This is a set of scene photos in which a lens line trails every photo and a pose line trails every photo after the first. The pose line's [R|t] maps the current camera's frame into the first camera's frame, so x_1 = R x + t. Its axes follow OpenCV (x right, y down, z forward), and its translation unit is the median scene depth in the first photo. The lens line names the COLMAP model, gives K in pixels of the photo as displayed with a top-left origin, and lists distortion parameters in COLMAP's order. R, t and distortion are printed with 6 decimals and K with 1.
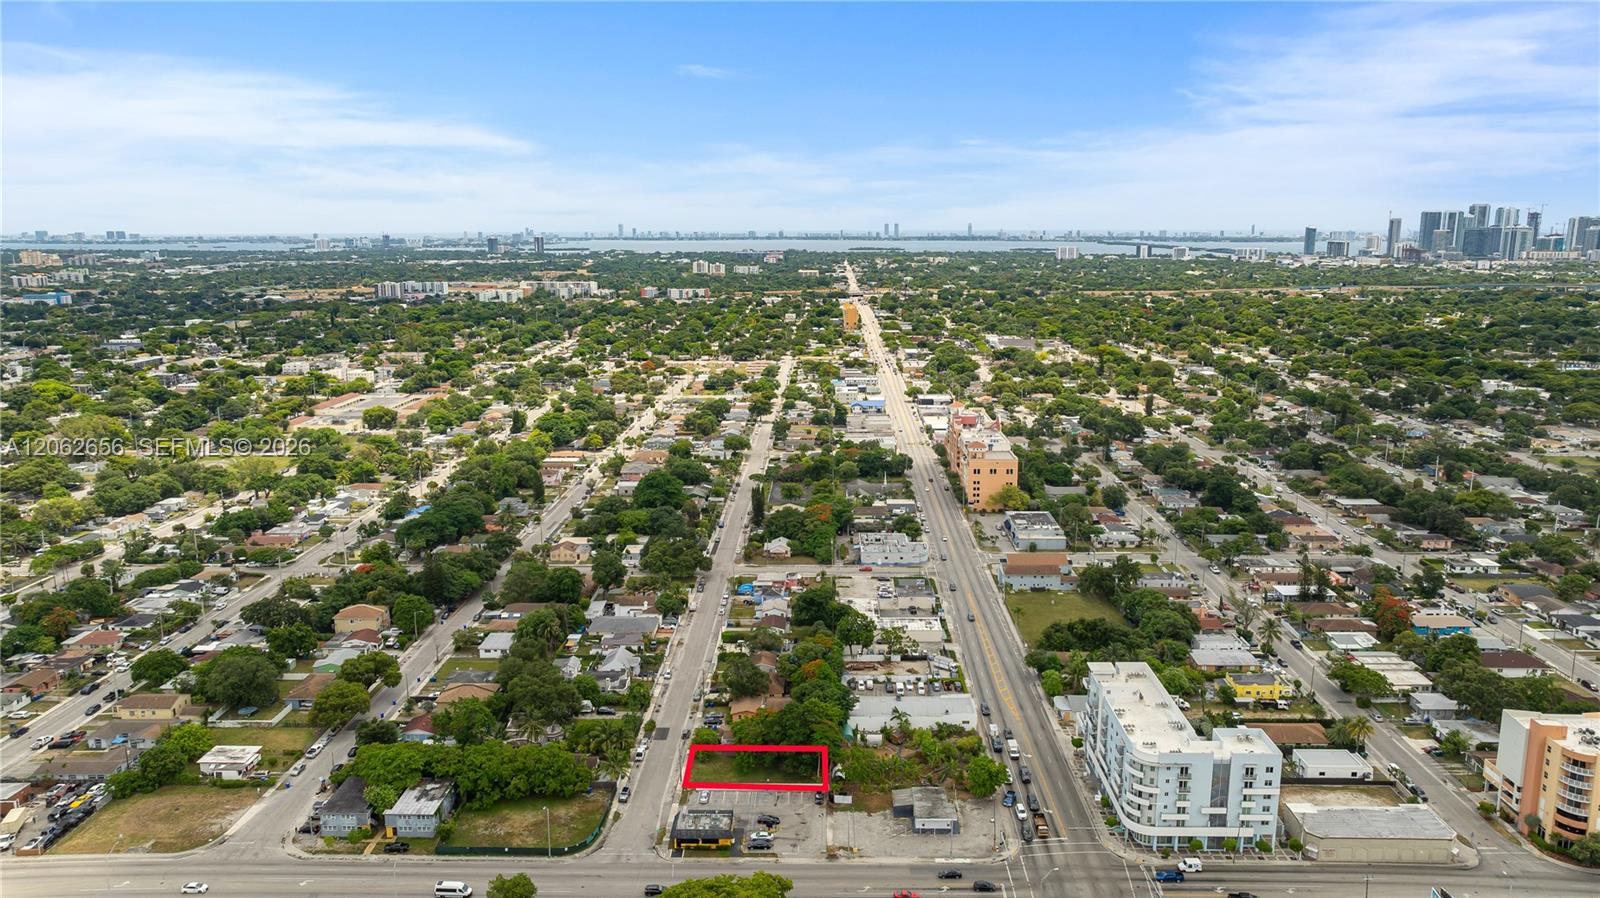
lens RADIAL K [[1125.7, 0, 798.6], [0, 1125.7, 453.7], [0, 0, 1]] dist [-0.027396, 0.051701]
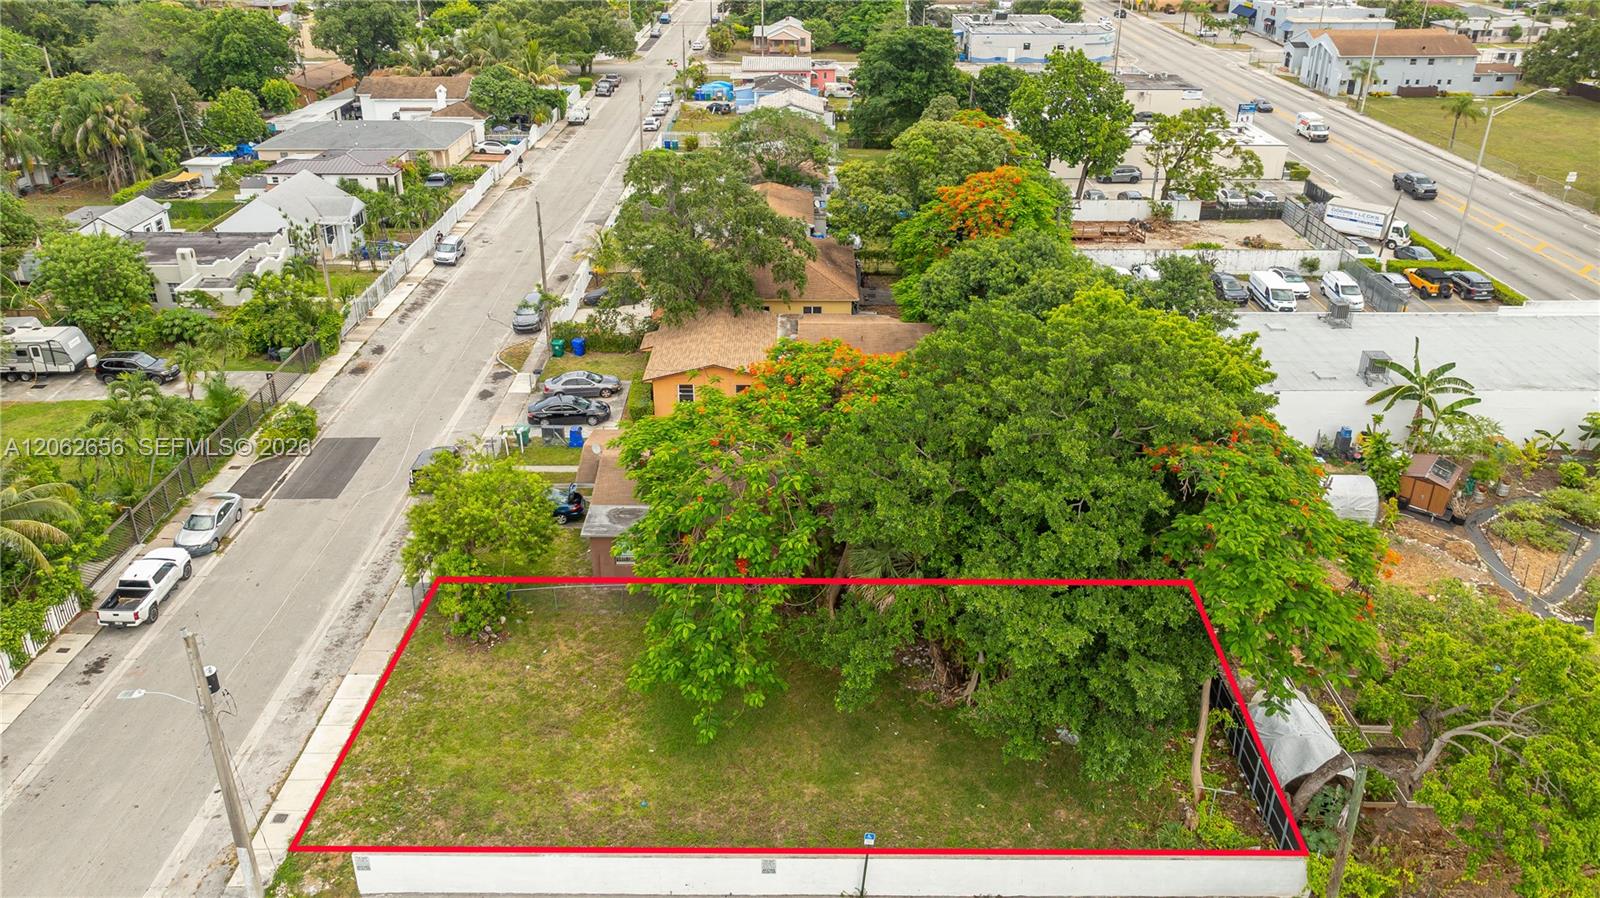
lens RADIAL K [[1125.7, 0, 785.4], [0, 1125.7, 419.4], [0, 0, 1]] dist [-0.027396, 0.051701]
pose [[0.999943, -0.001049, 0.010618, -0.027811], [-0.001660, 0.967732, 0.251974, 0.147104], [-0.010539, -0.251978, 0.967676, 0.628328]]
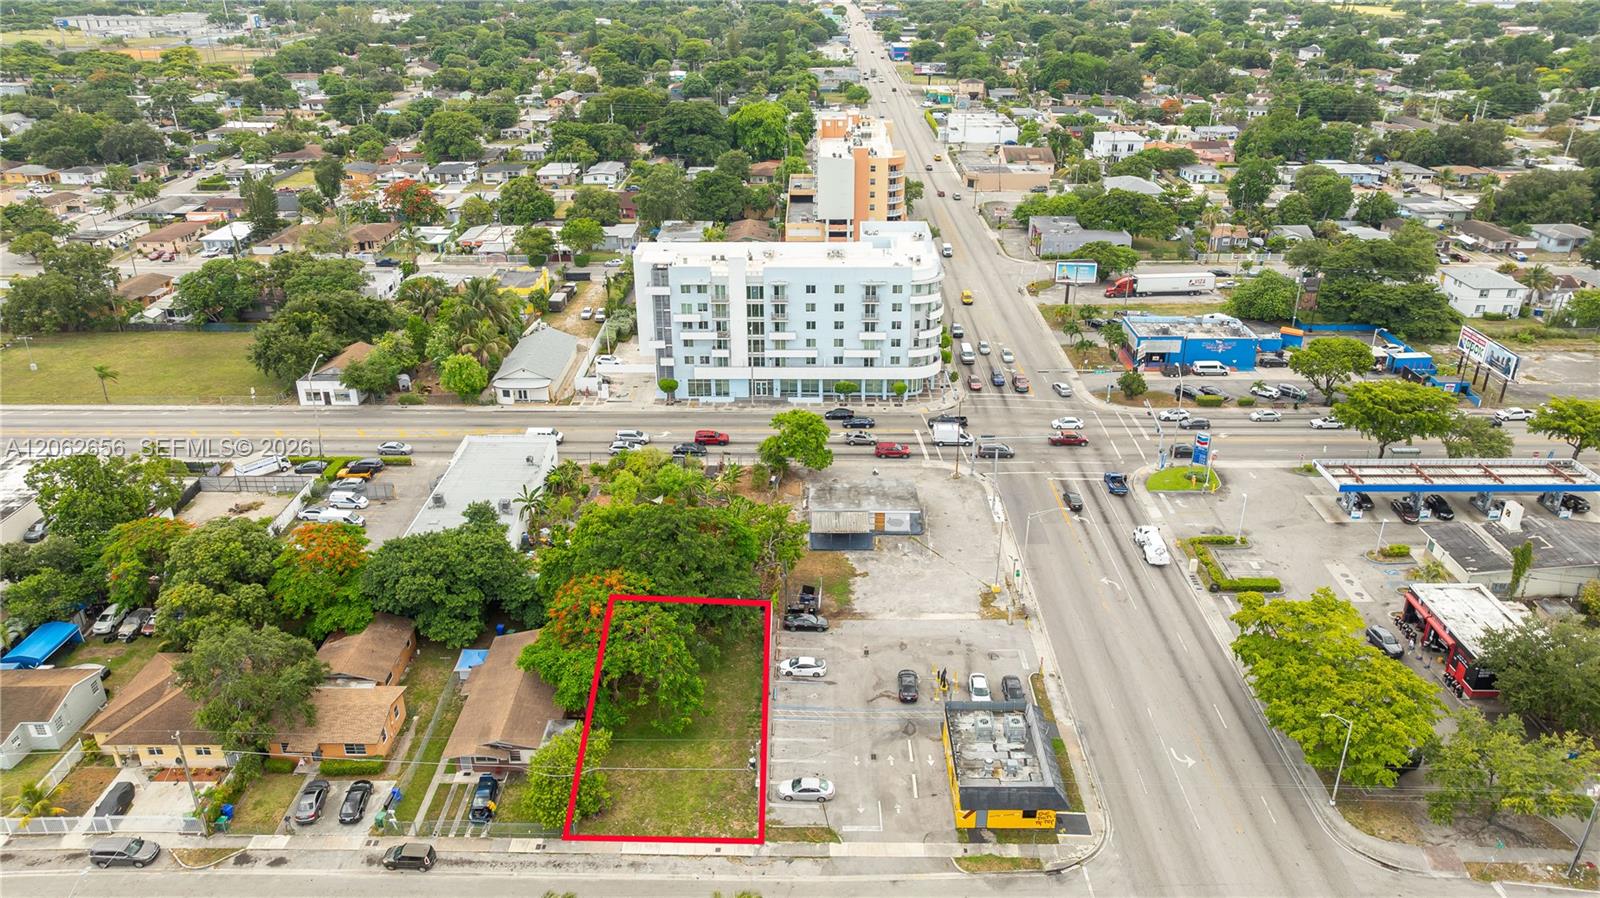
lens RADIAL K [[1125.7, 0, 801.2], [0, 1125.7, 445.2], [0, 0, 1]] dist [-0.027396, 0.051701]
pose [[-0.010715, -0.412737, 0.910787, -0.271584], [0.206206, 0.890350, 0.405901, 0.031174], [-0.978450, 0.192159, 0.075569, 0.670323]]
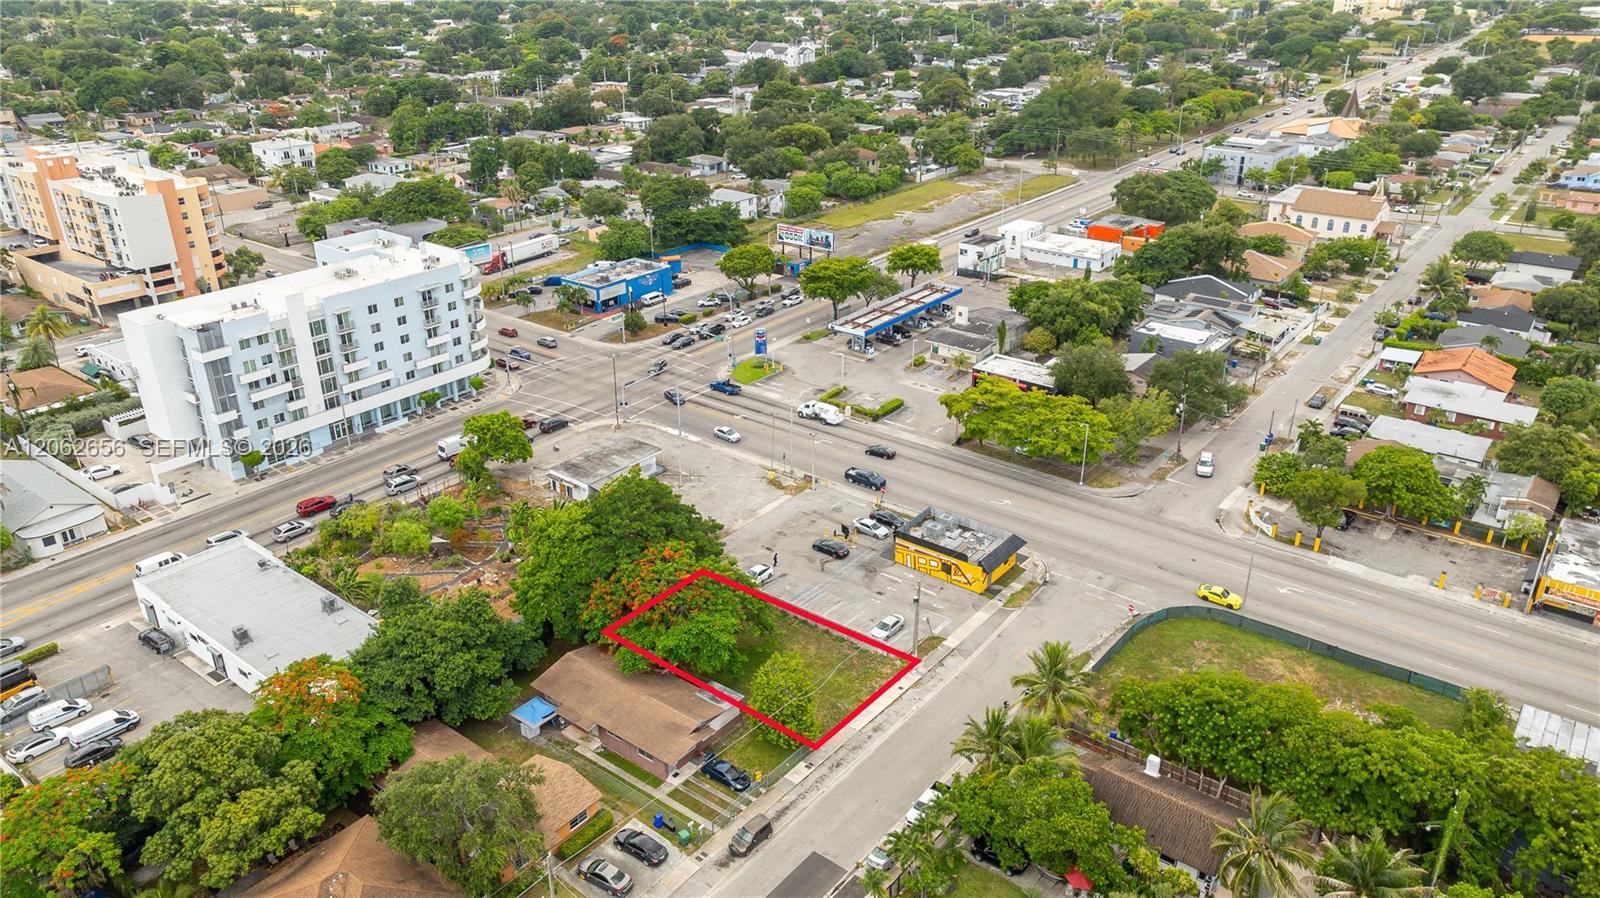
lens RADIAL K [[1125.7, 0, 797.8], [0, 1125.7, 453.2], [0, 0, 1]] dist [-0.027396, 0.051701]
pose [[-0.800307, -0.247430, 0.546156, -0.206692], [0.127561, 0.819769, 0.558308, -0.015996], [-0.585864, 0.516486, -0.624505, 0.902159]]
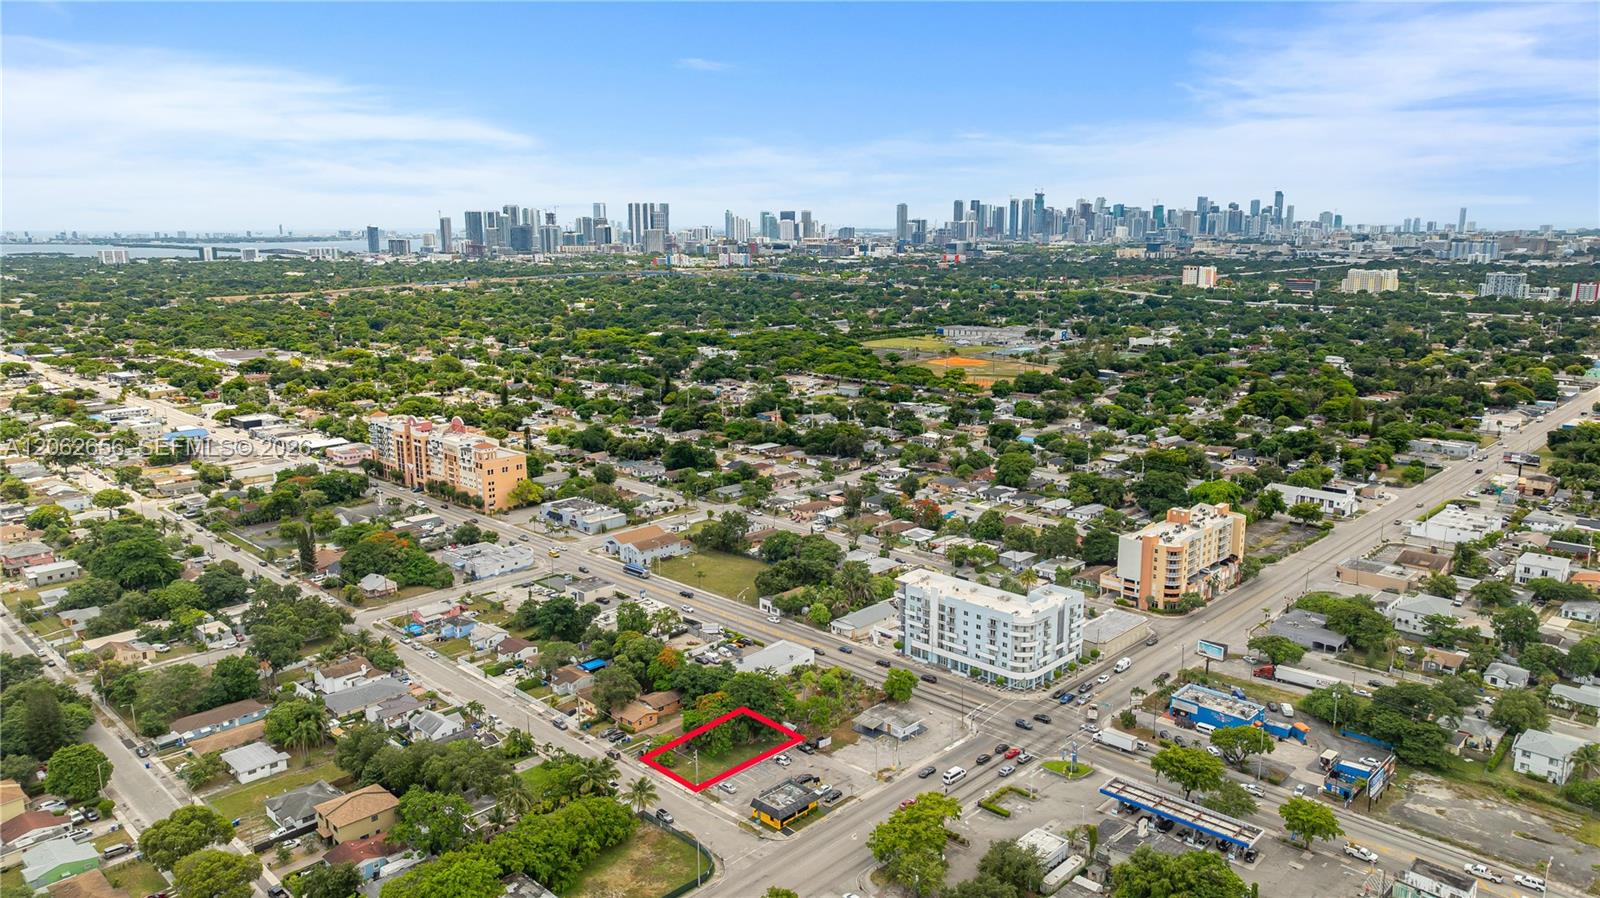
lens RADIAL K [[1125.7, 0, 800.0], [0, 1125.7, 459.6], [0, 0, 1]] dist [-0.027396, 0.051701]
pose [[0.680691, -0.154923, 0.716002, -0.504034], [0.151266, 0.986044, 0.069546, -0.031297], [-0.716783, 0.060967, 0.694626, 0.167010]]
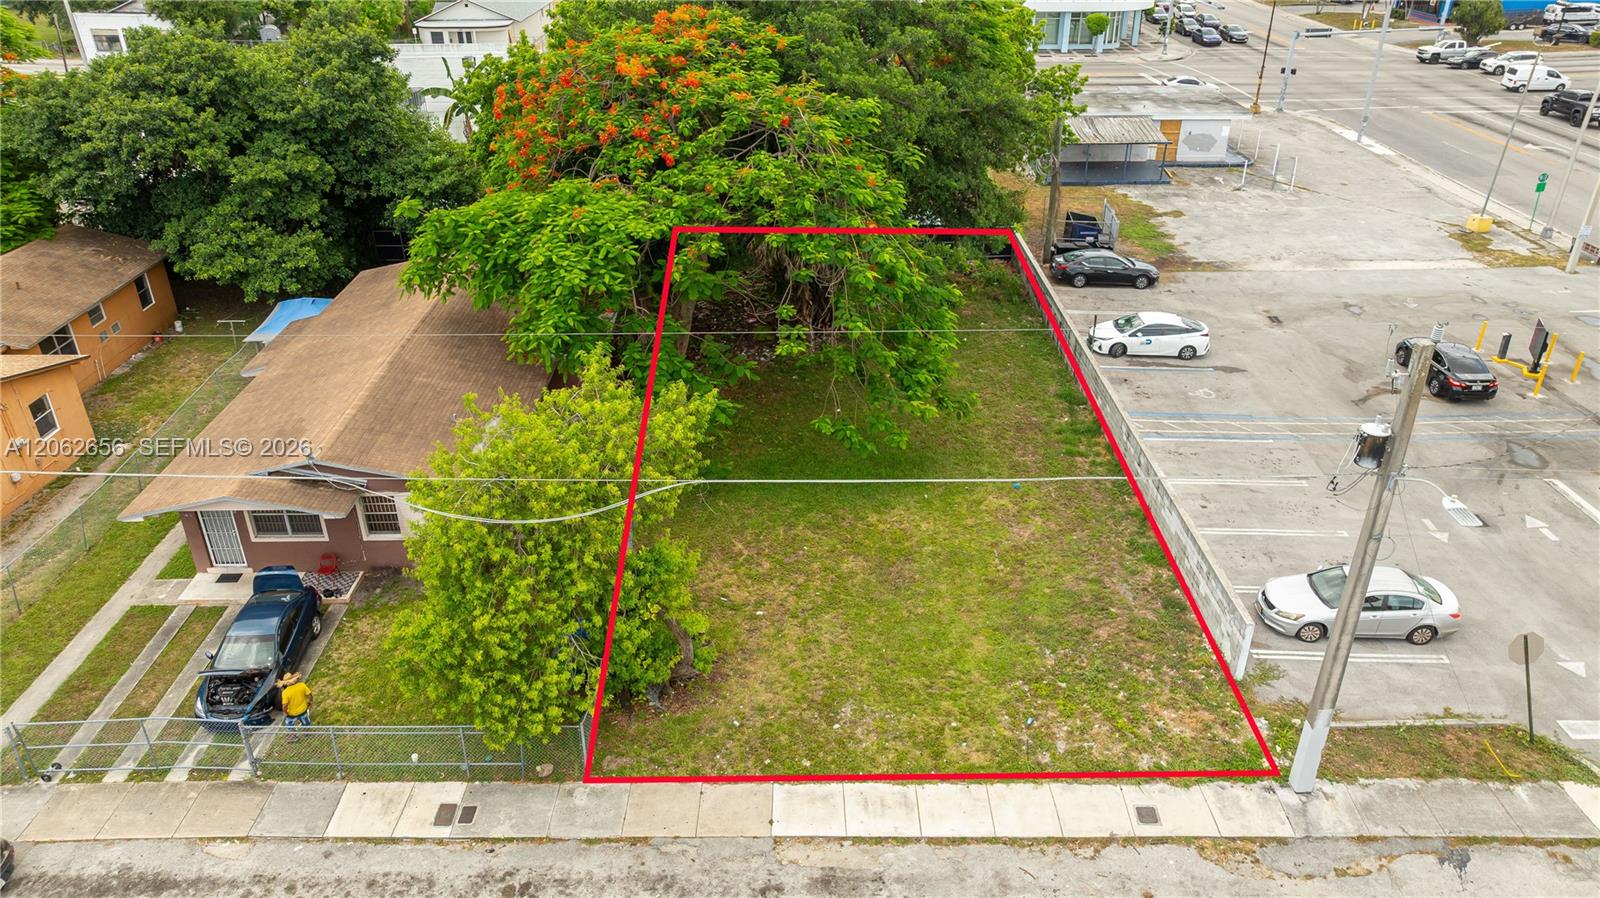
lens RADIAL K [[1125.7, 0, 803.3], [0, 1125.7, 444.6], [0, 0, 1]] dist [-0.027396, 0.051701]
pose [[-0.031910, -0.468029, 0.883137, -0.123827], [0.205279, 0.861681, 0.464075, 0.159682], [-0.978183, 0.196098, 0.068580, 0.736921]]
